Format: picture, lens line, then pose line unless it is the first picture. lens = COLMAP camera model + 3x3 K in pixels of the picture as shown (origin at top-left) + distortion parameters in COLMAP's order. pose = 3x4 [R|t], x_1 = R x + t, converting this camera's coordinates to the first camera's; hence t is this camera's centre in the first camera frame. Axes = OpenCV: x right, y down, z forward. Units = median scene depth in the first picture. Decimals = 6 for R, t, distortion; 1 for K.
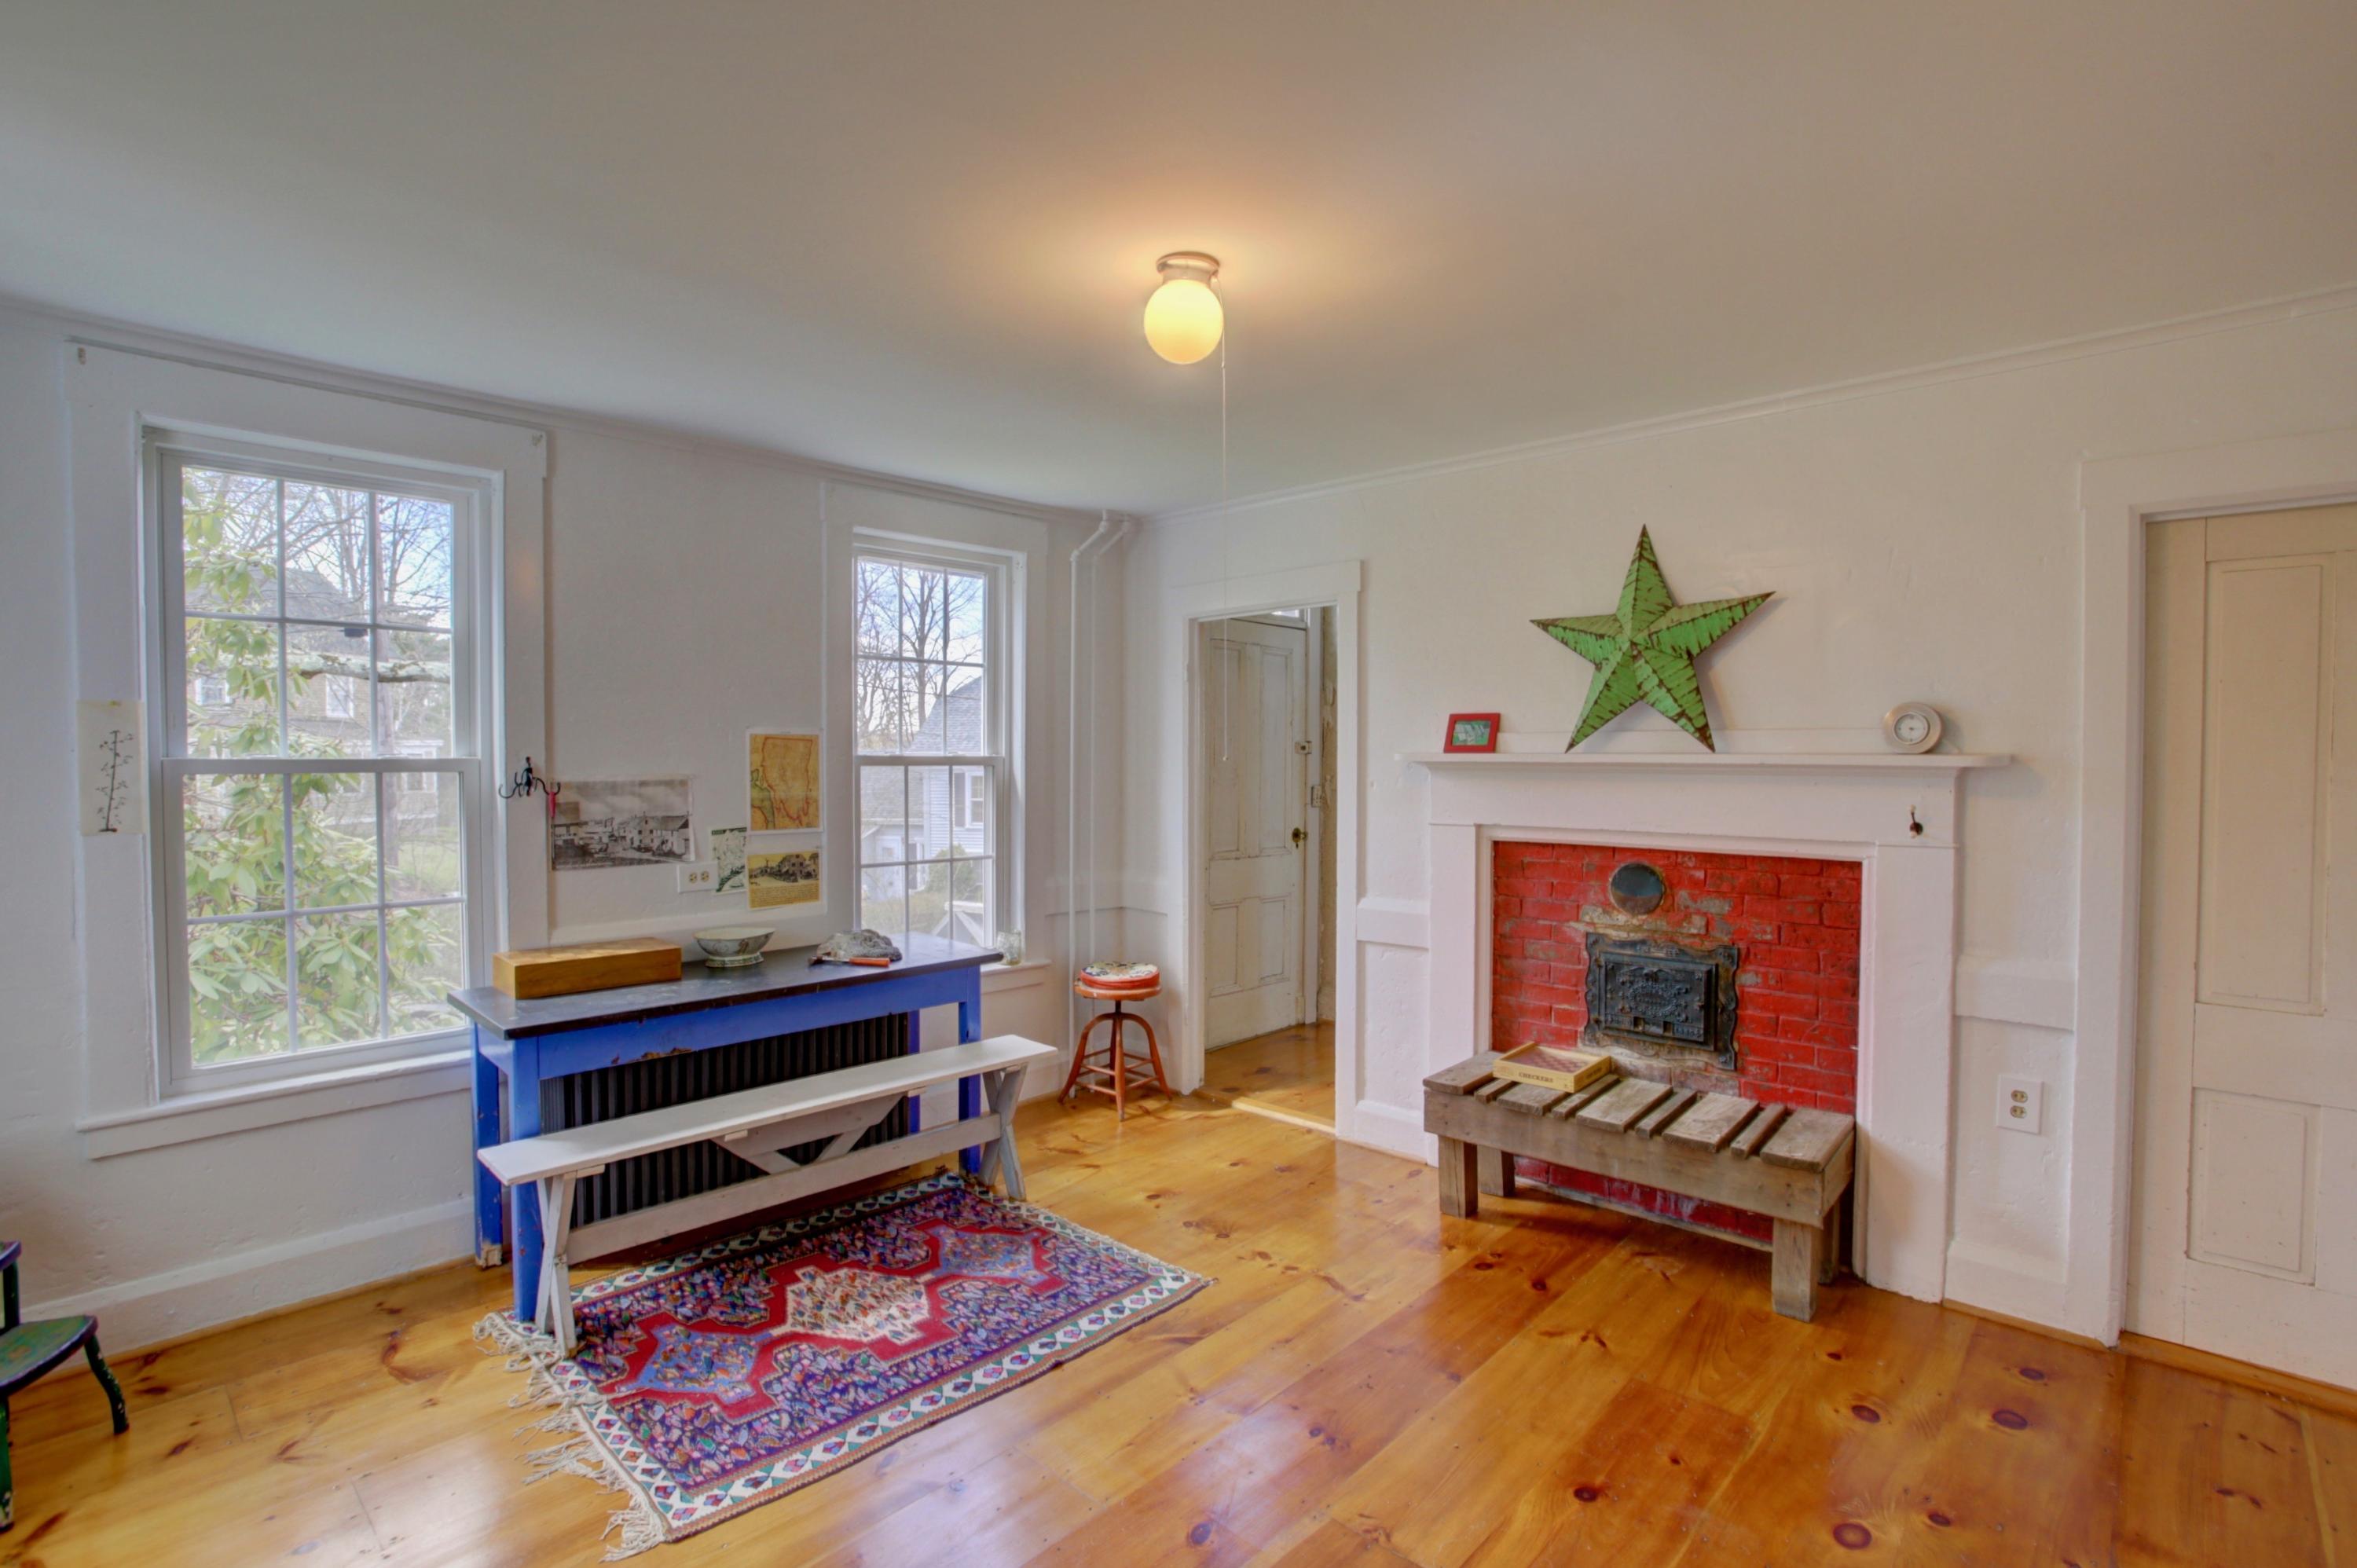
lens RADIAL K [[1111.8, 0, 1192.9], [0, 1111.8, 782.5], [0, 0, 1]] dist [-0.028878, 0.003763]
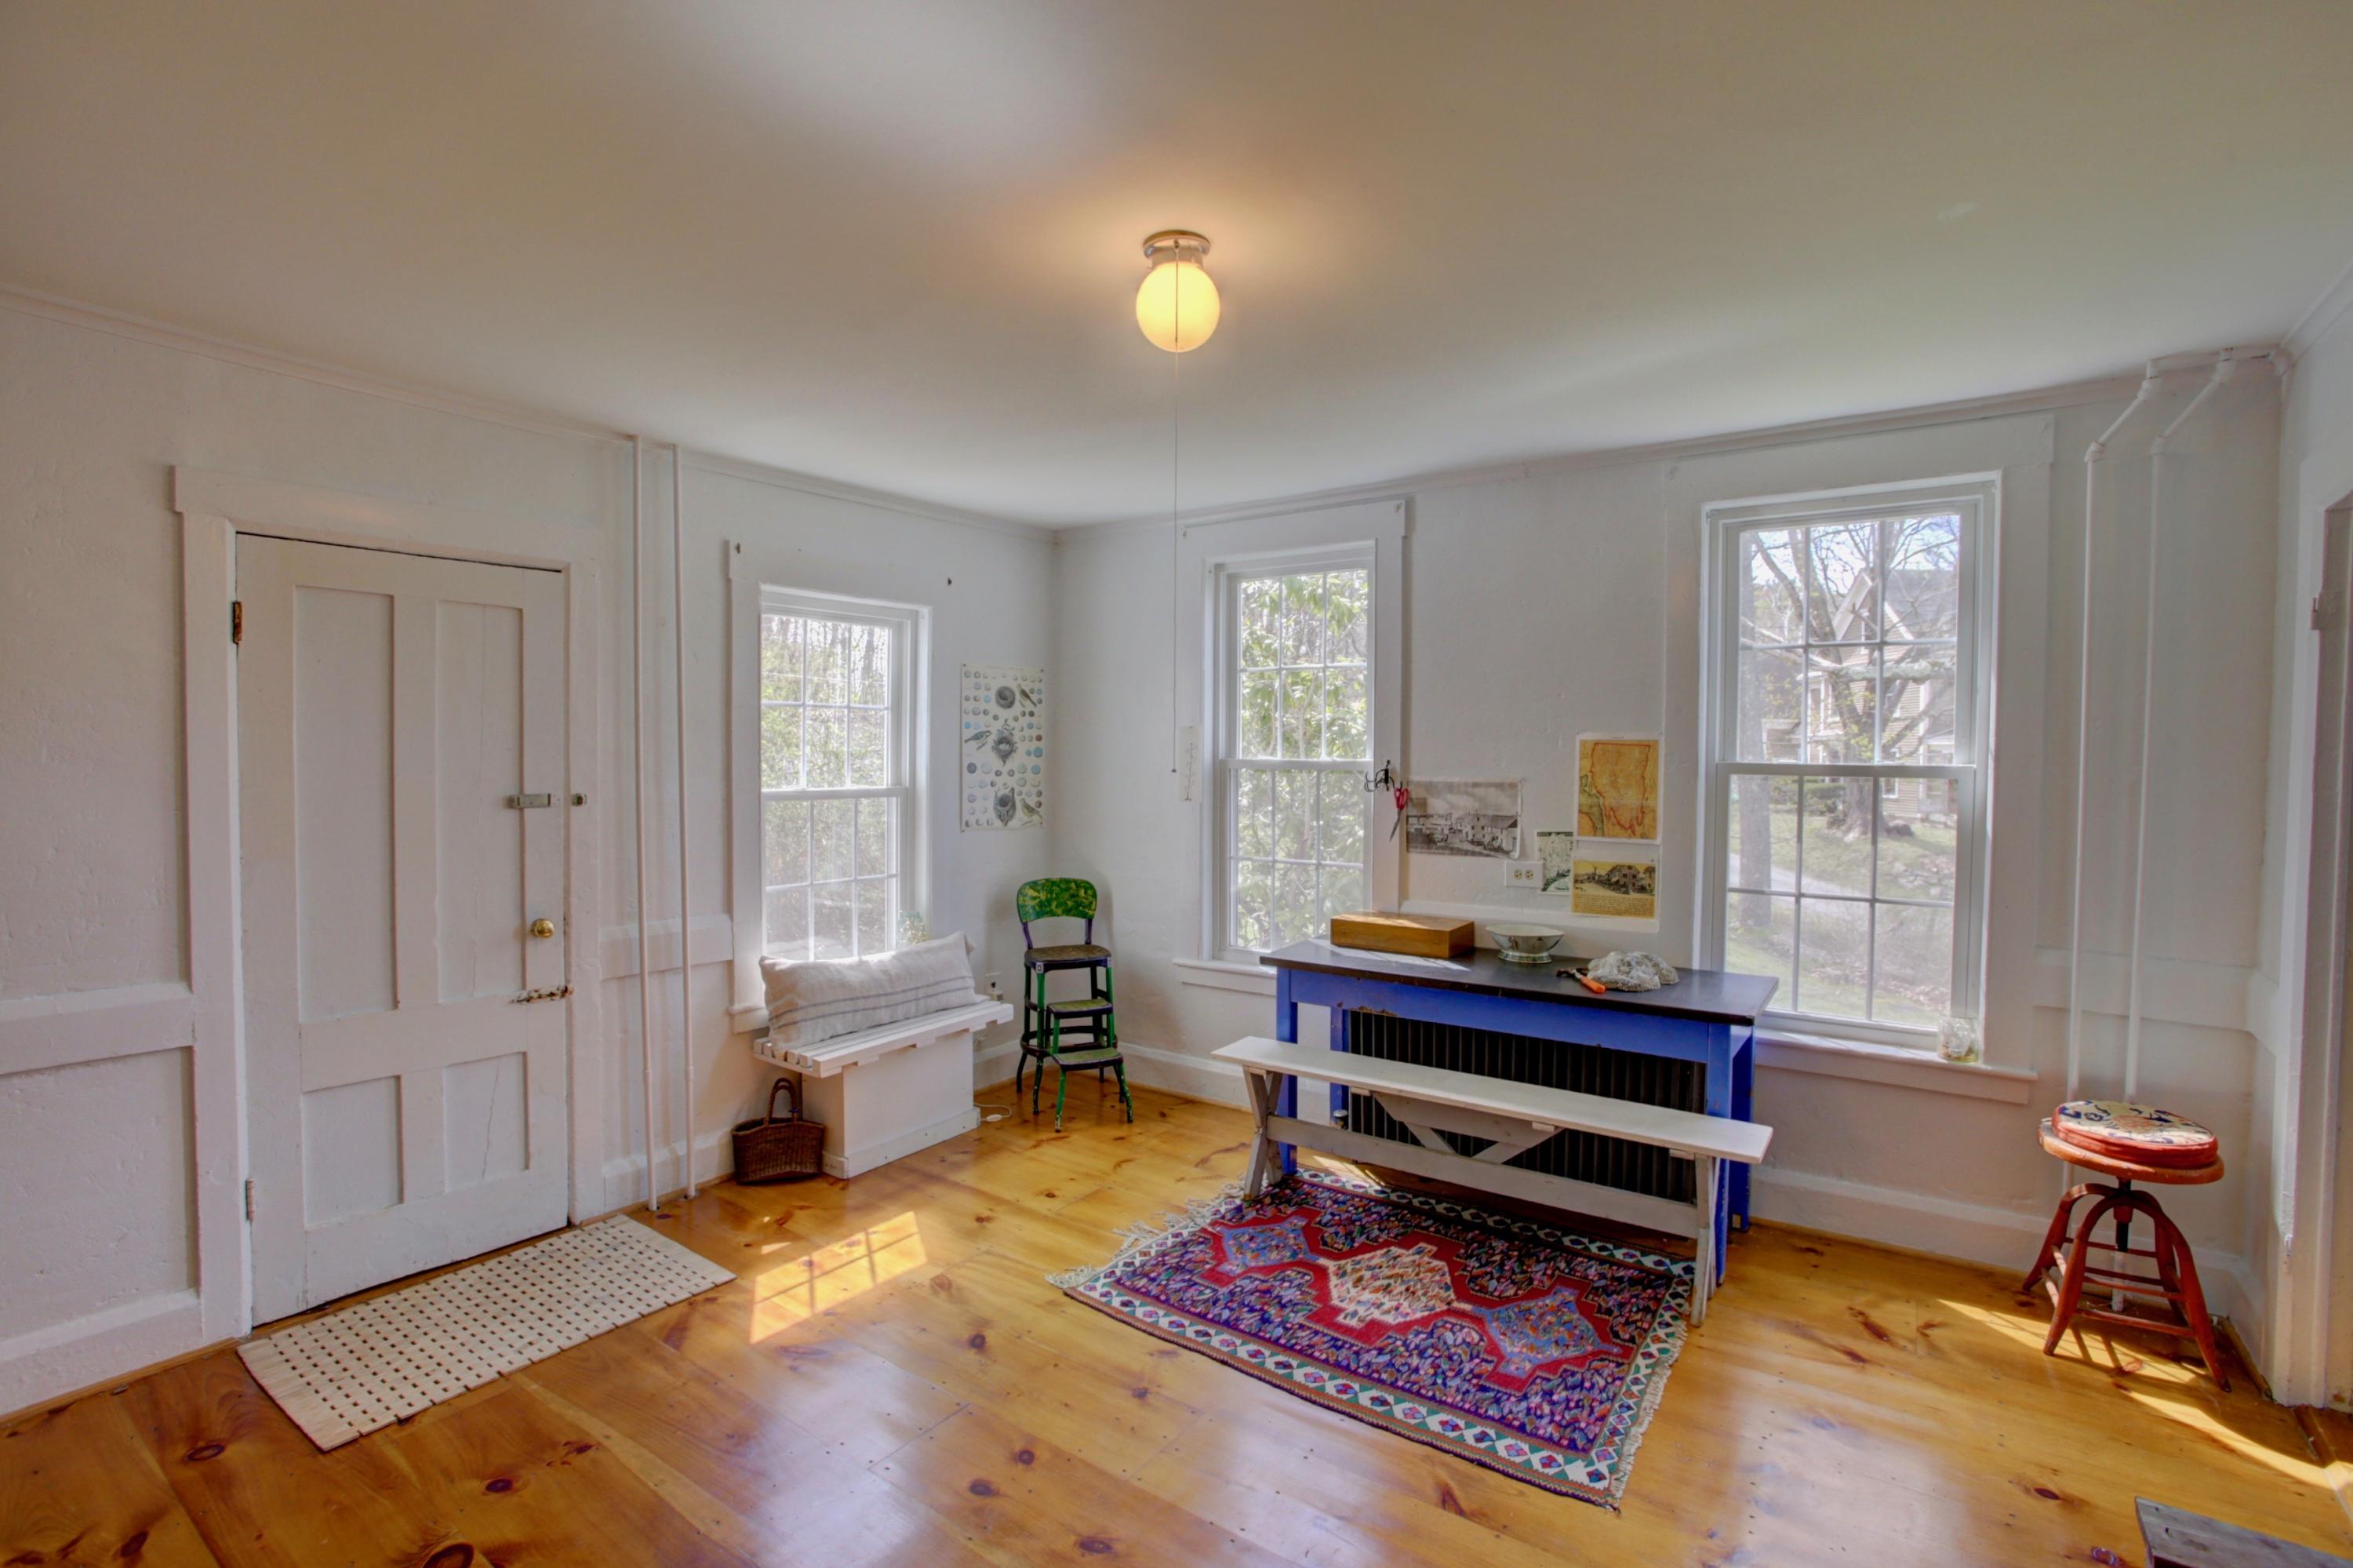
lens RADIAL K [[1110.0, 0, 1193.3], [0, 1110.0, 786.9], [0, 0, 1]] dist [-0.028878, 0.003763]
pose [[0.141294, 0.036763, -0.989285, 0.606895], [-0.024024, 0.999143, 0.033698, -0.029446], [0.989676, 0.019005, 0.142056, 0.570014]]
